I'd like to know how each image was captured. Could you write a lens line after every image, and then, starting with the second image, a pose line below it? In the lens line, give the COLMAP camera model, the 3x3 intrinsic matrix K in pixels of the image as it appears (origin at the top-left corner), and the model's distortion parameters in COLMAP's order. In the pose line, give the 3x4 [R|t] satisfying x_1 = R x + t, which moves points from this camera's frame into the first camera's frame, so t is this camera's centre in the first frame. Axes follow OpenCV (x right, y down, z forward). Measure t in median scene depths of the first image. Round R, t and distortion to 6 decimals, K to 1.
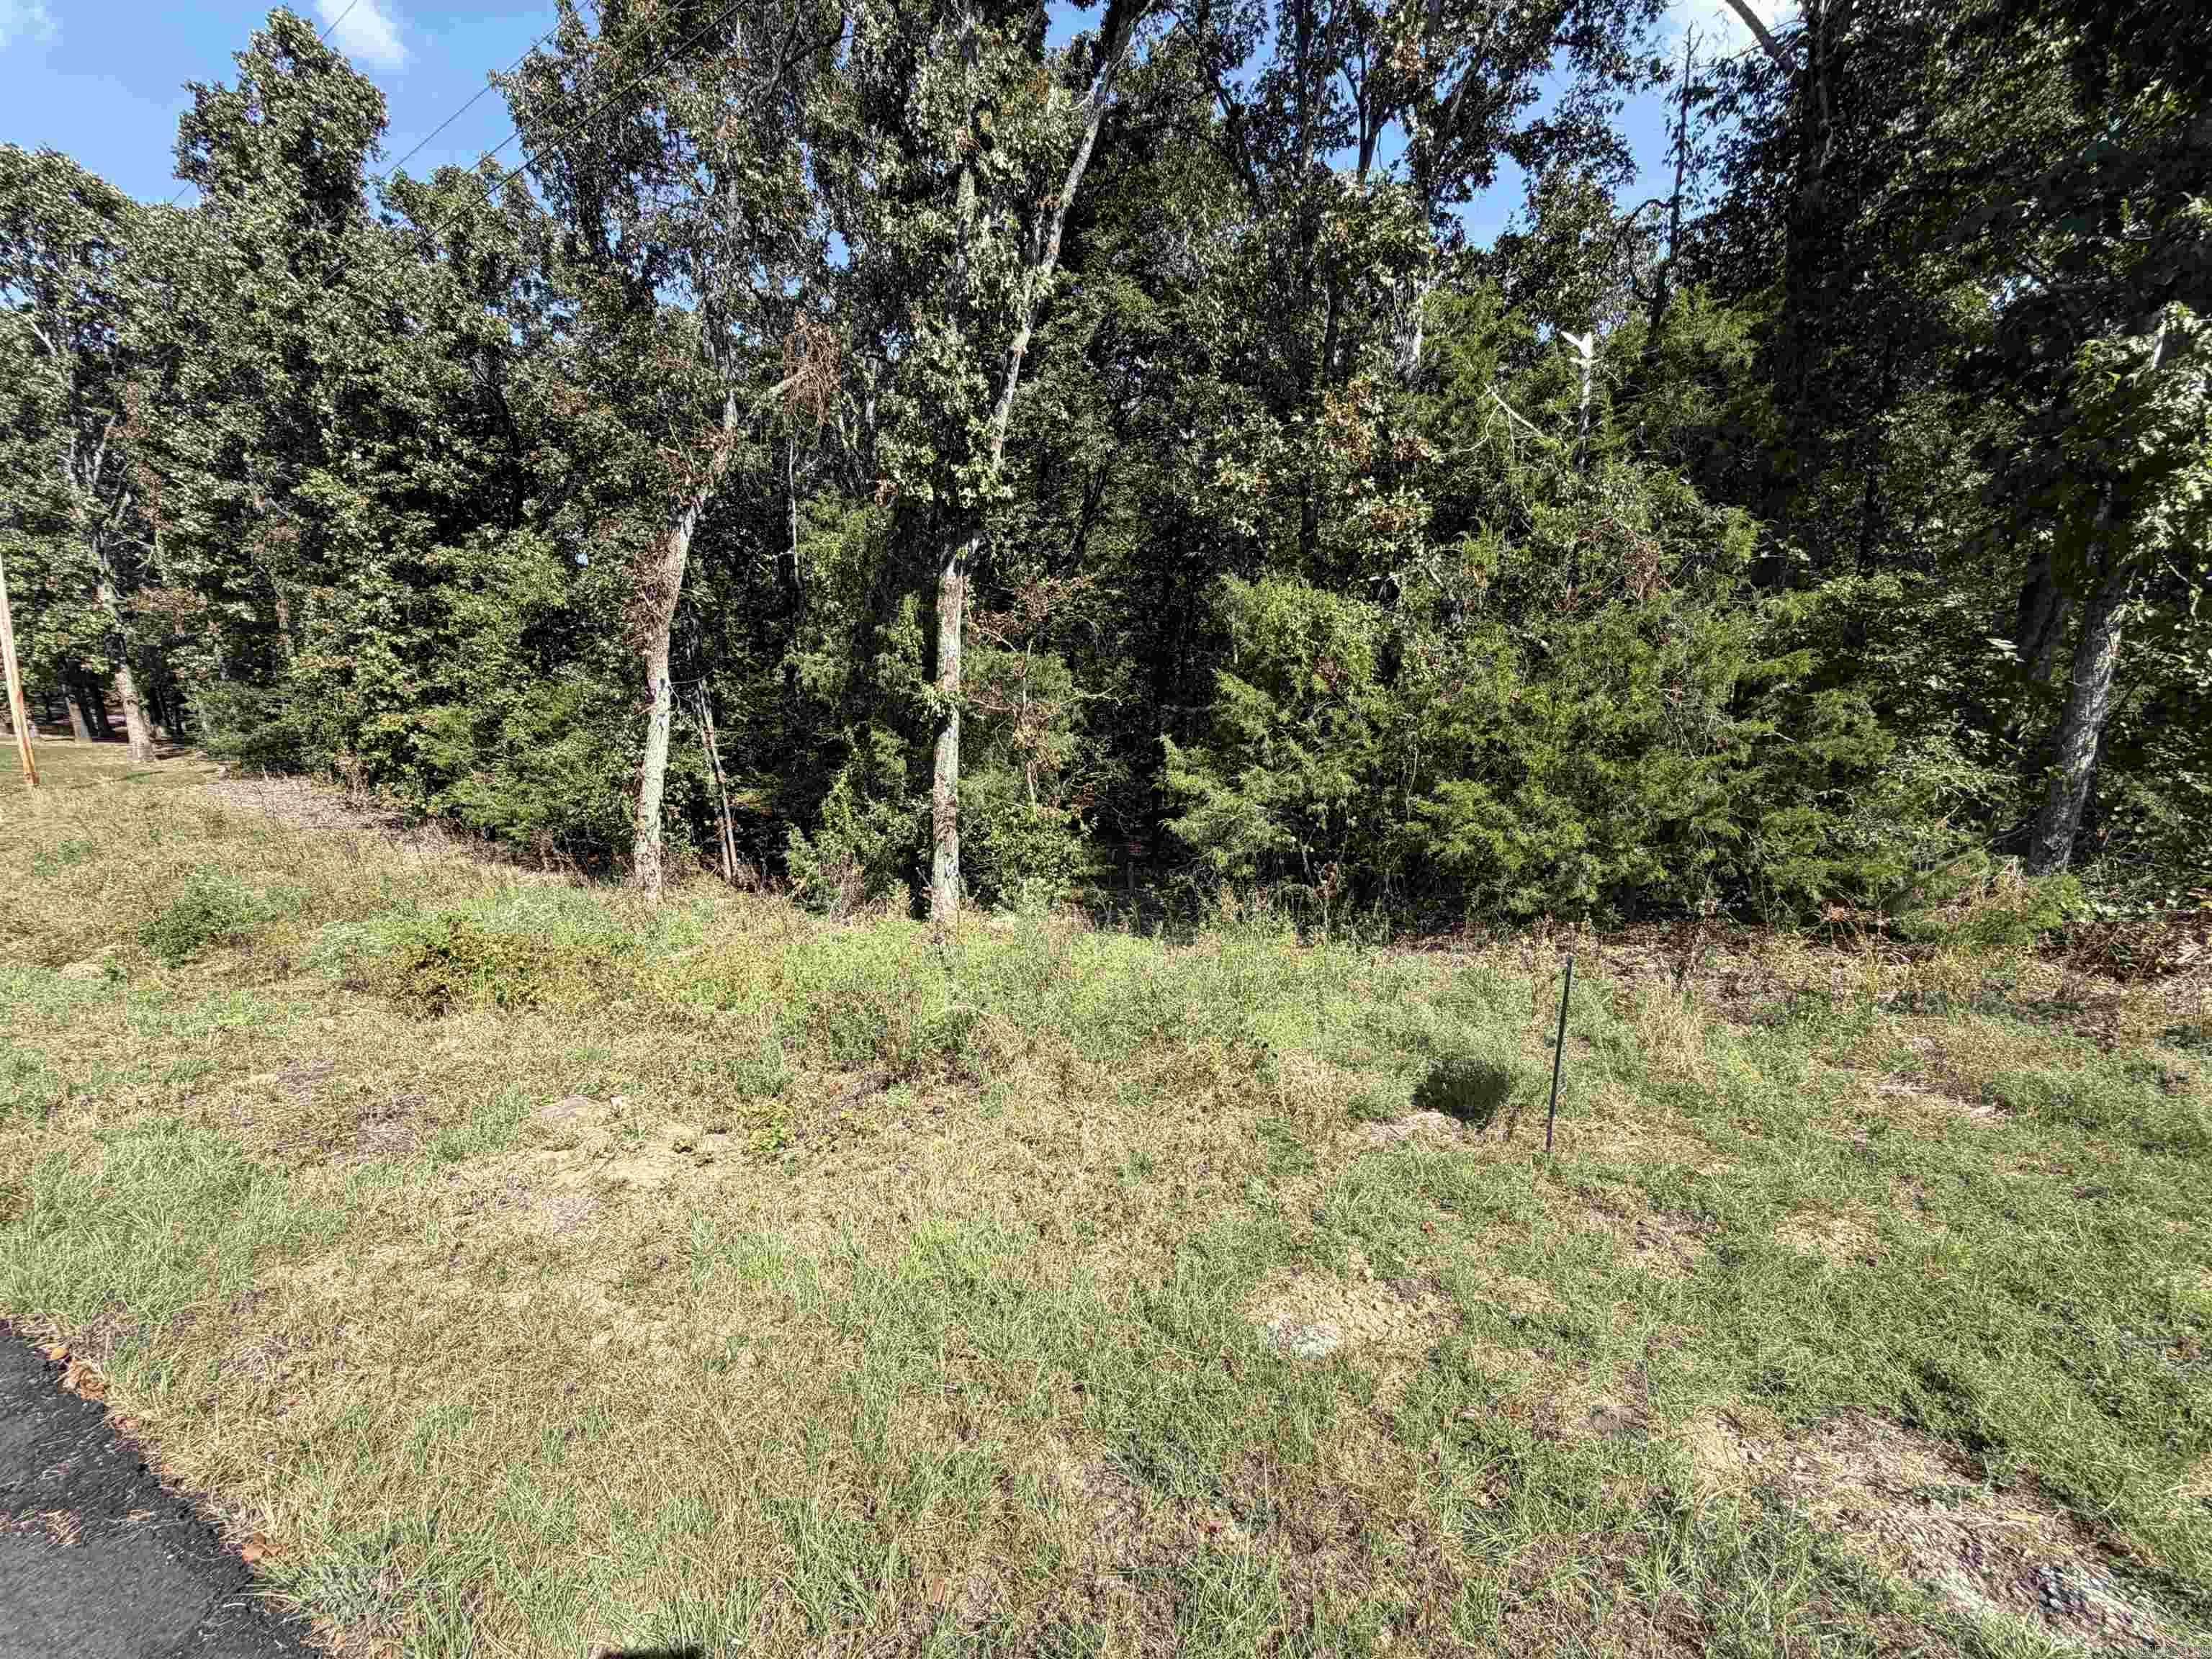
lens RADIAL K [[881.6, 0, 1099.1], [0, 881.6, 827.6], [0, 0, 1]] dist [-0.000622, 0.000055]
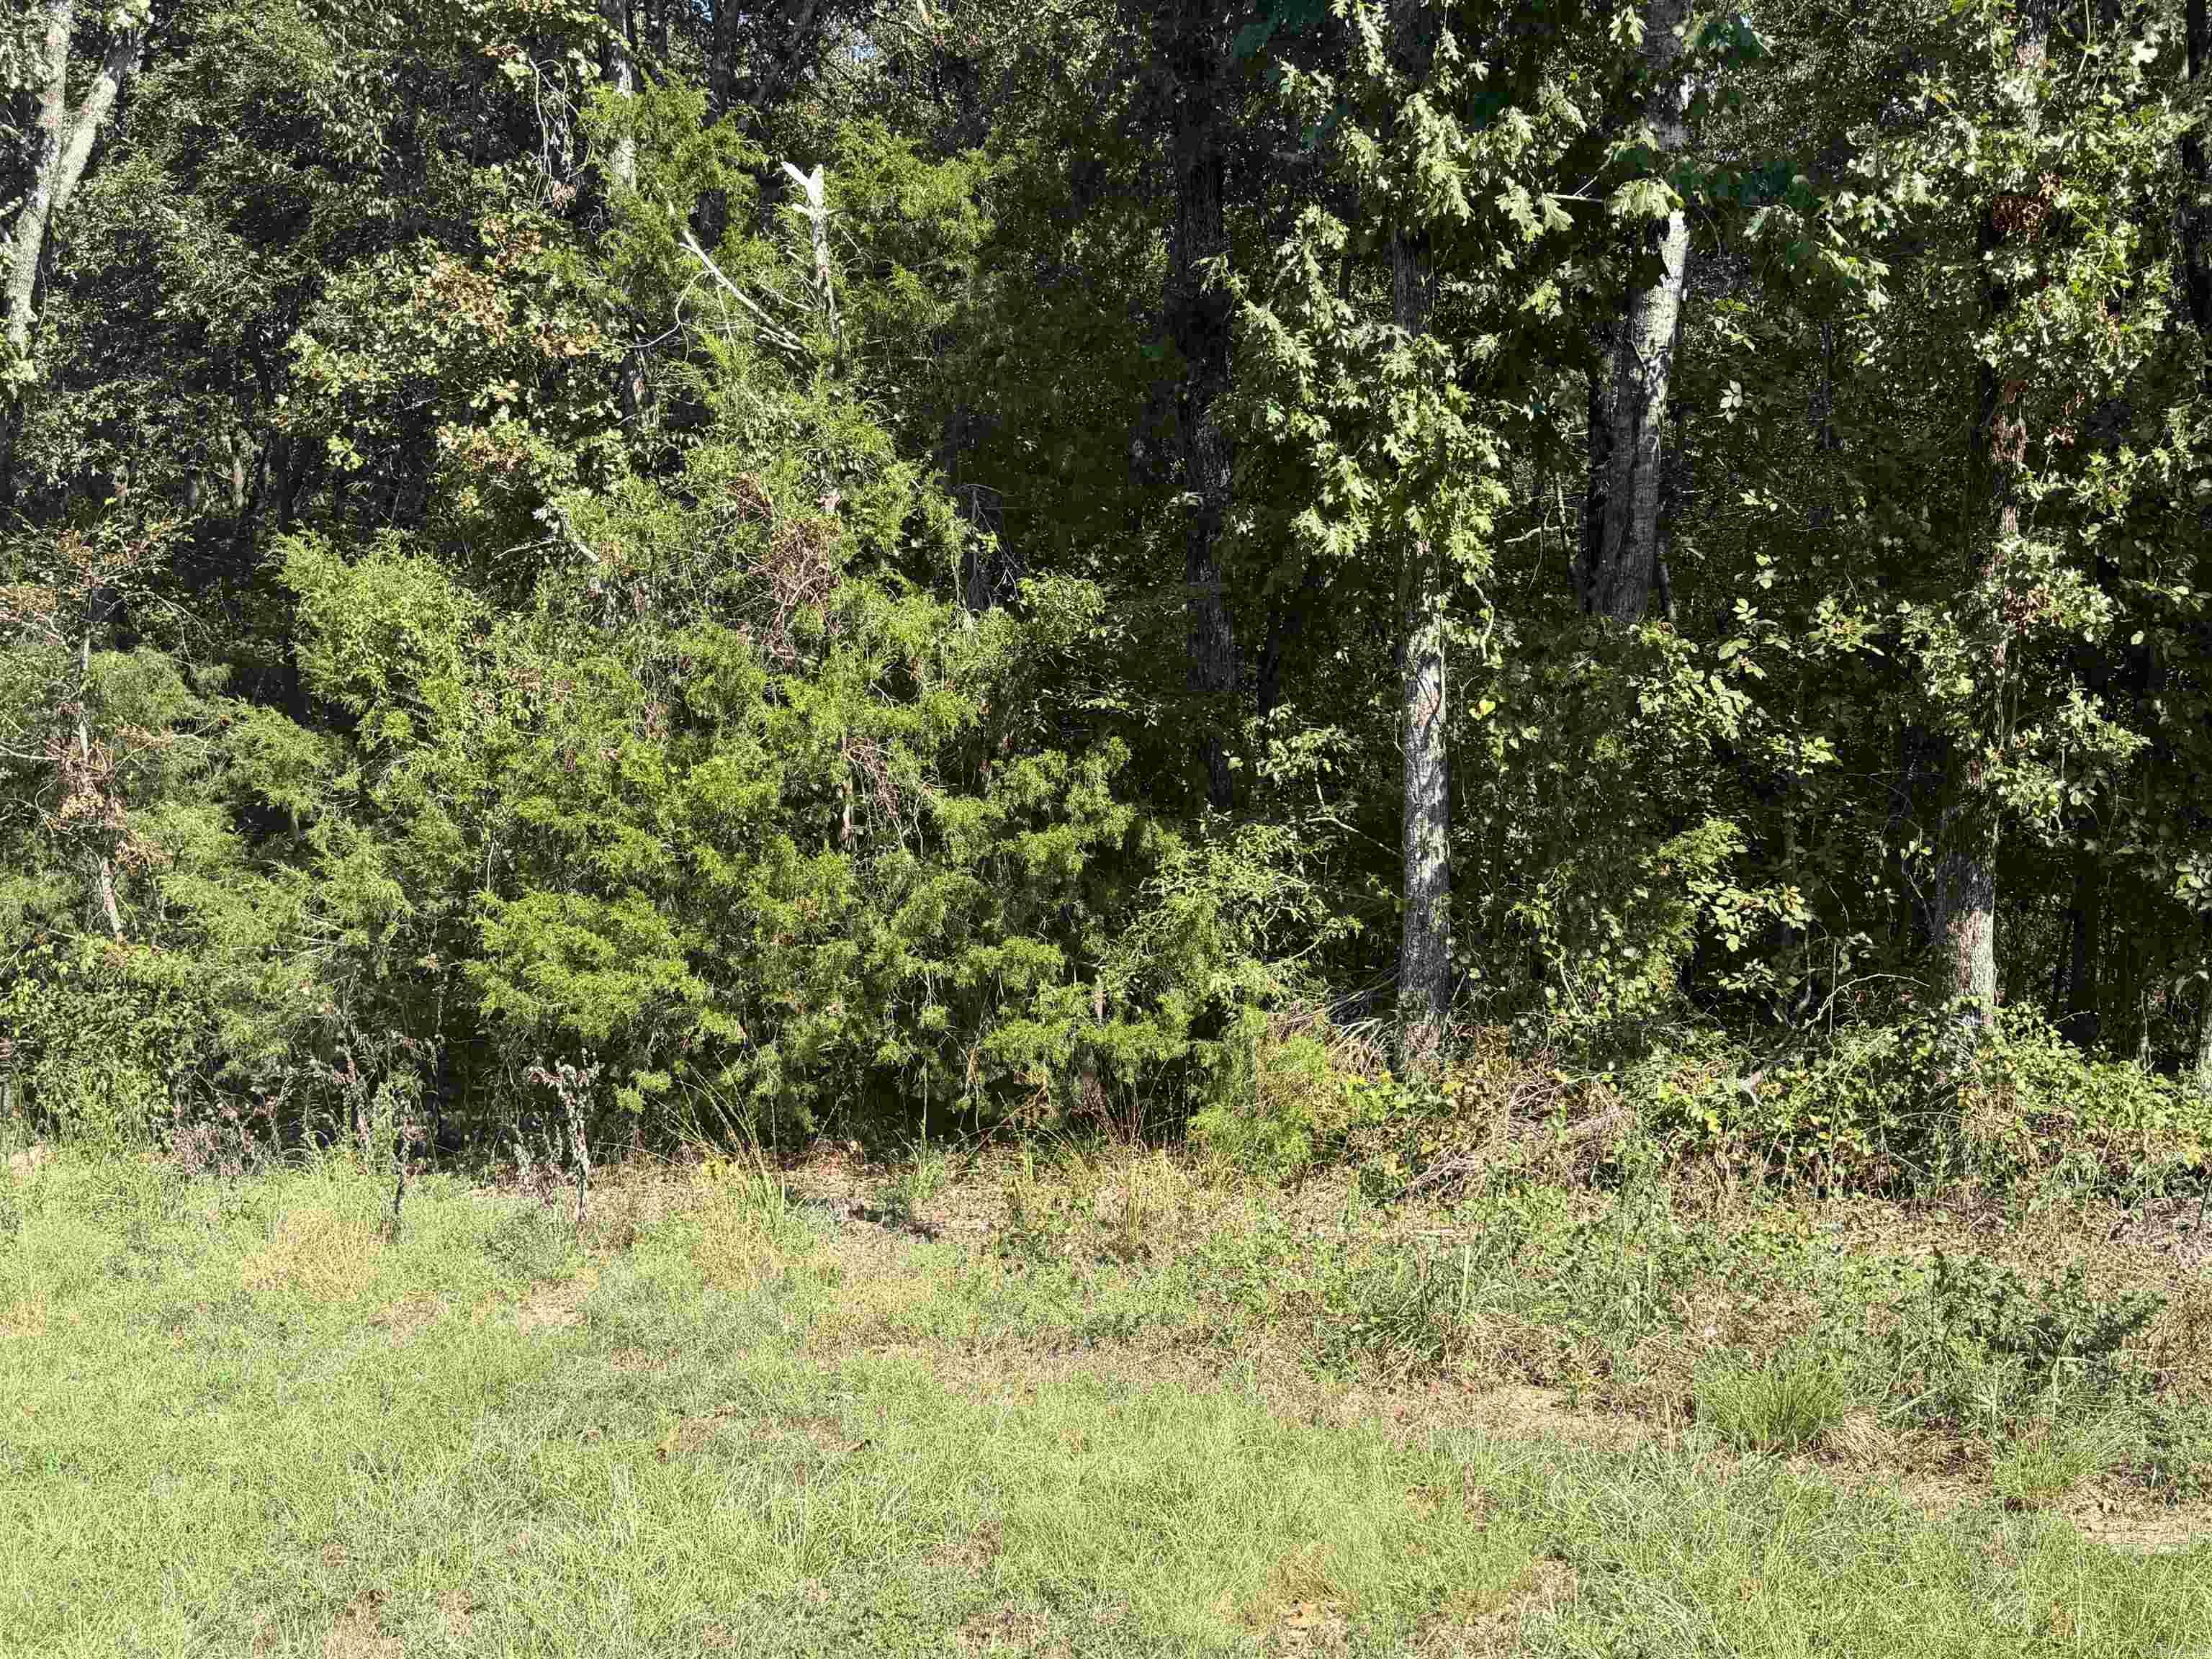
lens RADIAL K [[2142.6, 0, 1116.5], [0, 2142.6, 820.6], [0, 0, 1]] dist [0.070533, 0.000000]
pose [[0.999831, 0.009145, 0.015917, 0.333768], [-0.007576, 0.995355, -0.095971, 0.015636], [-0.016721, 0.095835, 0.995257, -0.204747]]
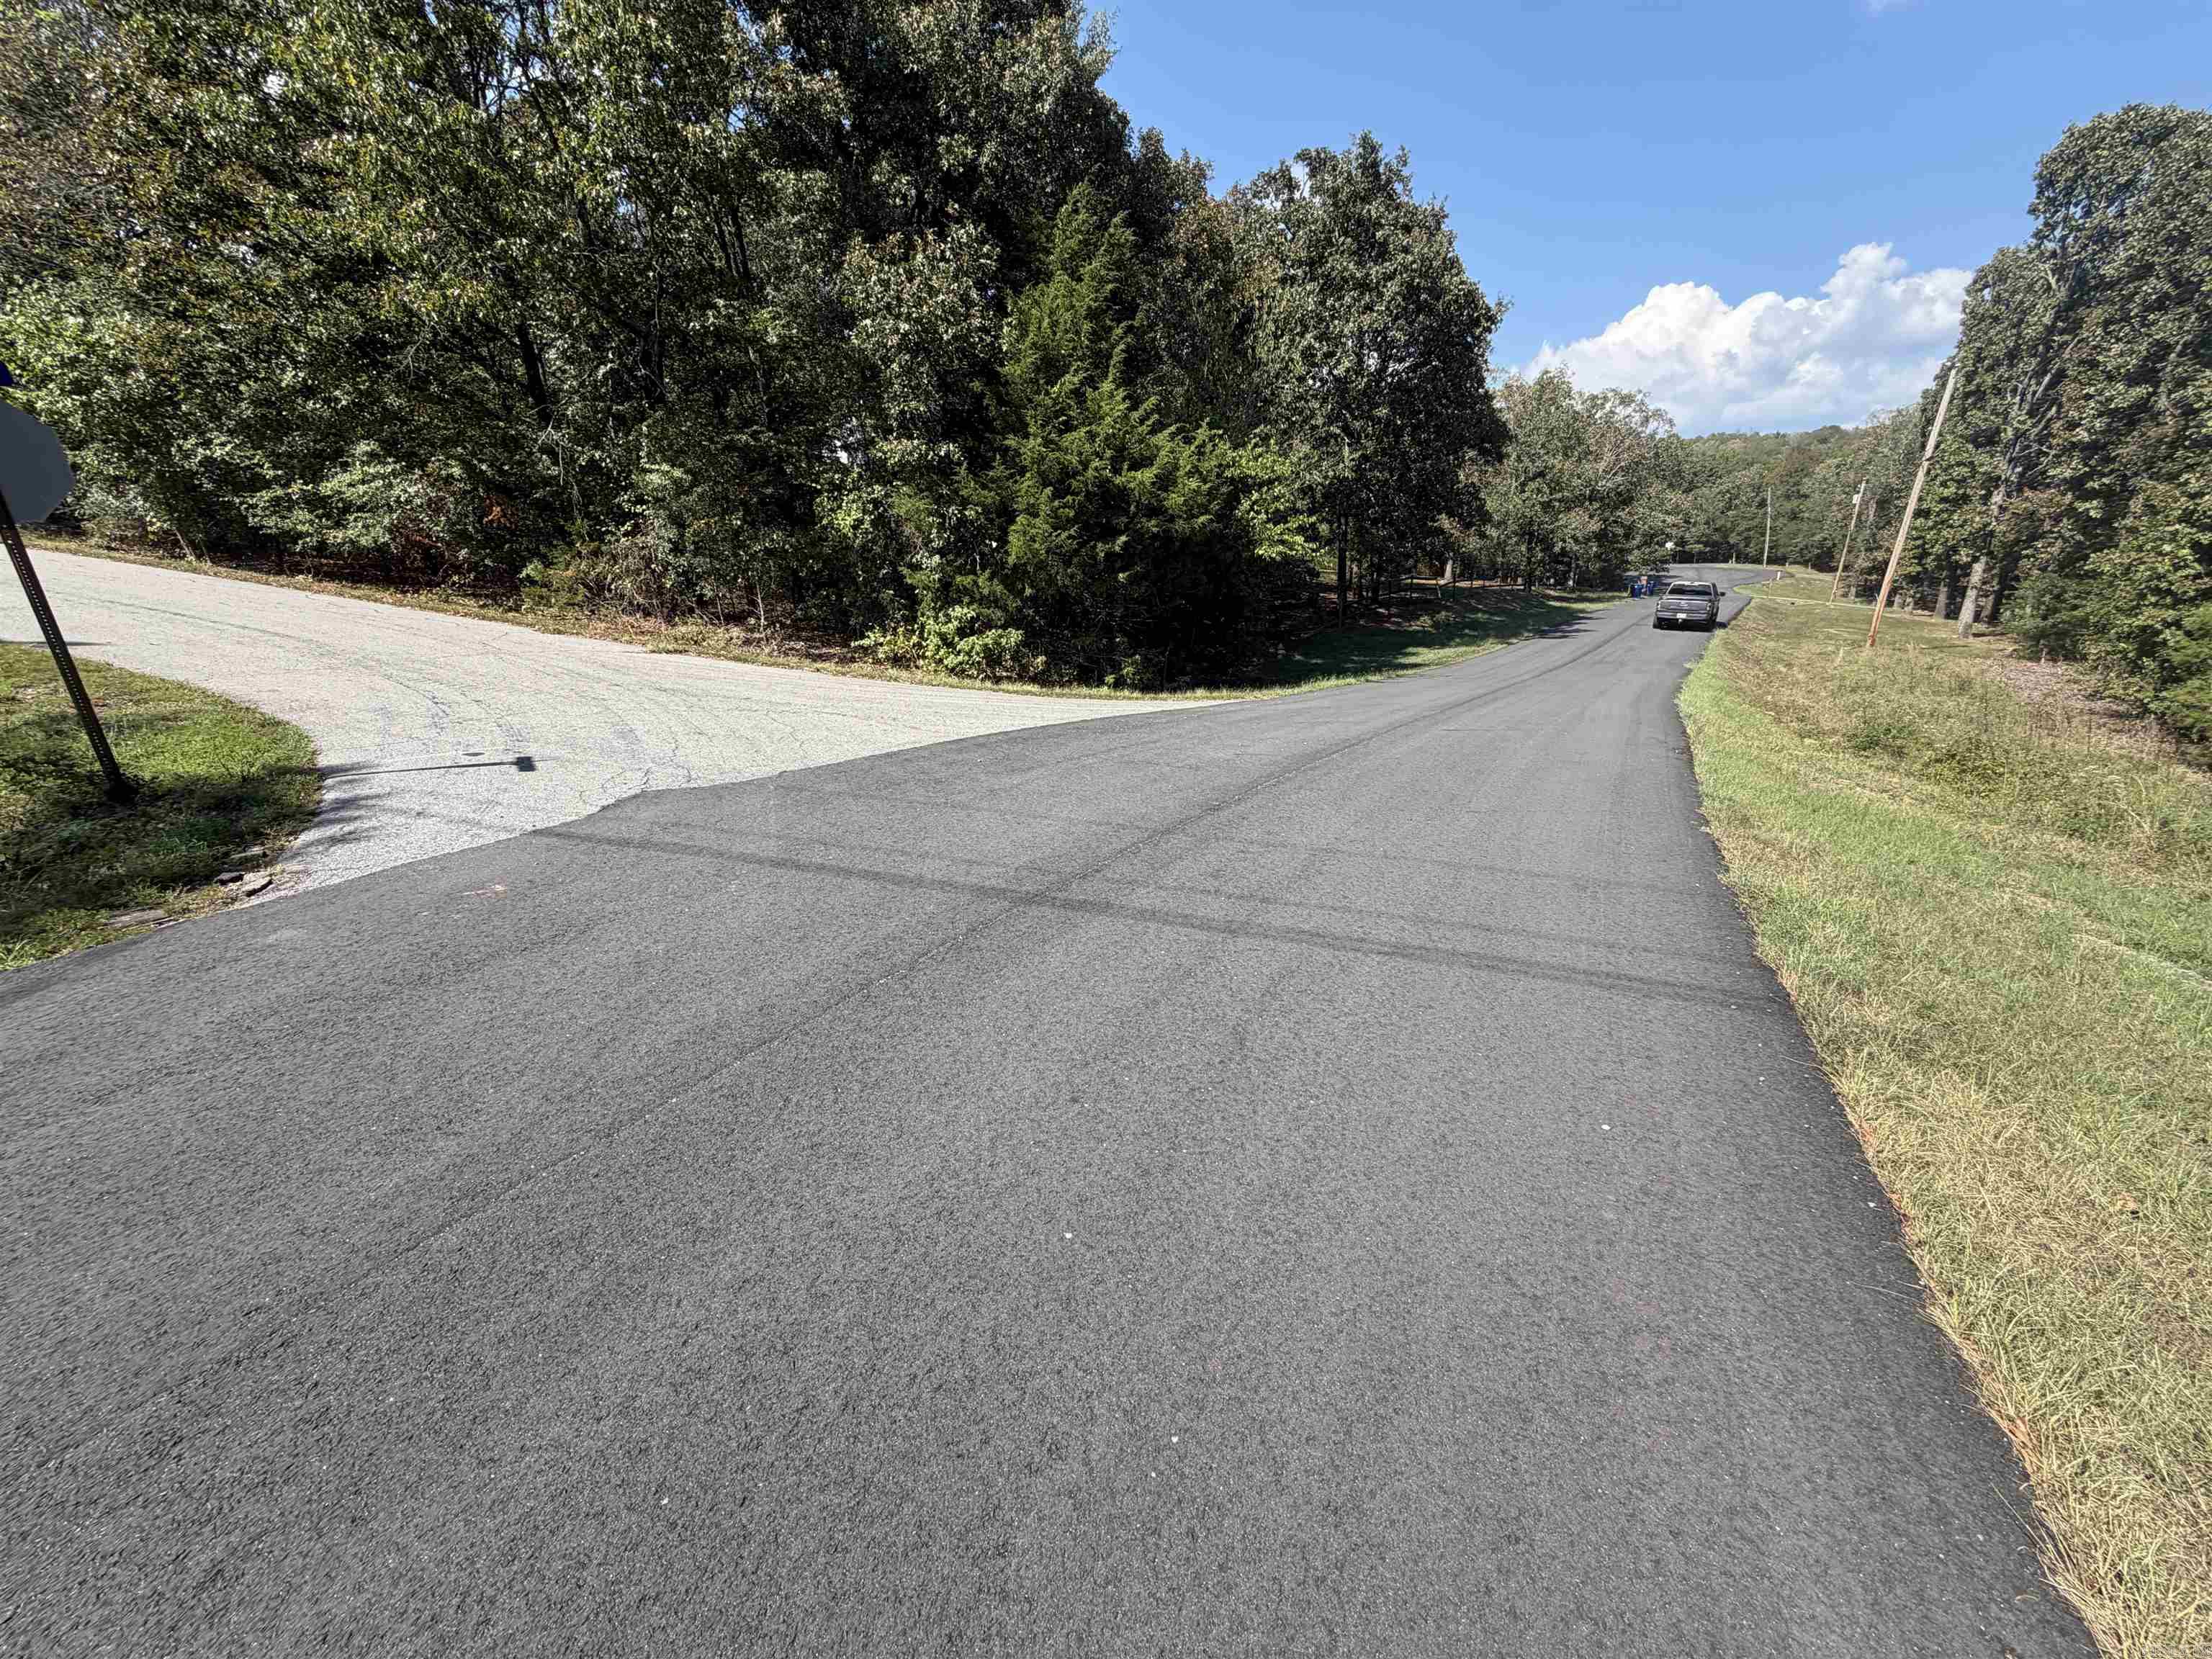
lens RADIAL K [[881.6, 0, 1093.3], [0, 881.6, 833.5], [0, 0, 1]] dist [-0.000622, 0.000055]
pose [[-0.063828, 0.304281, -0.950442, 0.388793], [-0.176563, 0.933916, 0.310848, 0.020841], [0.982218, 0.187653, -0.005886, -0.213065]]
